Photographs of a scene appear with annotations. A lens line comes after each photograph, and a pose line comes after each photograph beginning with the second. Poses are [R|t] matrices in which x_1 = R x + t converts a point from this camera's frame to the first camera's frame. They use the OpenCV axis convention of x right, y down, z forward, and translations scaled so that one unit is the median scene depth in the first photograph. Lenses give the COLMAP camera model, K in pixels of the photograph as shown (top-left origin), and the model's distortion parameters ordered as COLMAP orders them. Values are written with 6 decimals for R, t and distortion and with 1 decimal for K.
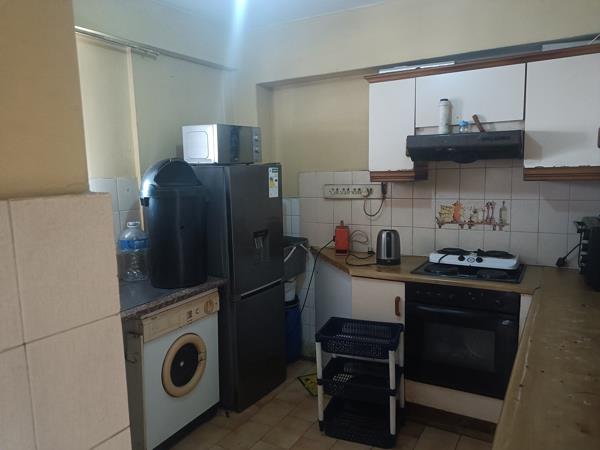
lens RADIAL K [[442.2, 0, 295.6], [0, 442.2, 228.3], [0, 0, 1]] dist [0.034628, -0.047786]
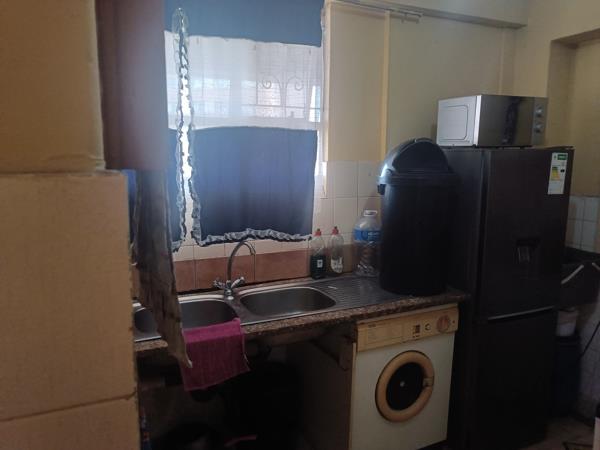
lens RADIAL K [[461.7, 0, 292.4], [0, 461.7, 227.8], [0, 0, 1]] dist [0.030884, -0.006884]
pose [[0.832271, 0.111326, -0.543076, 0.013615], [-0.098257, 0.993742, 0.053130, -0.013945], [0.545592, 0.009142, 0.838001, 0.135512]]
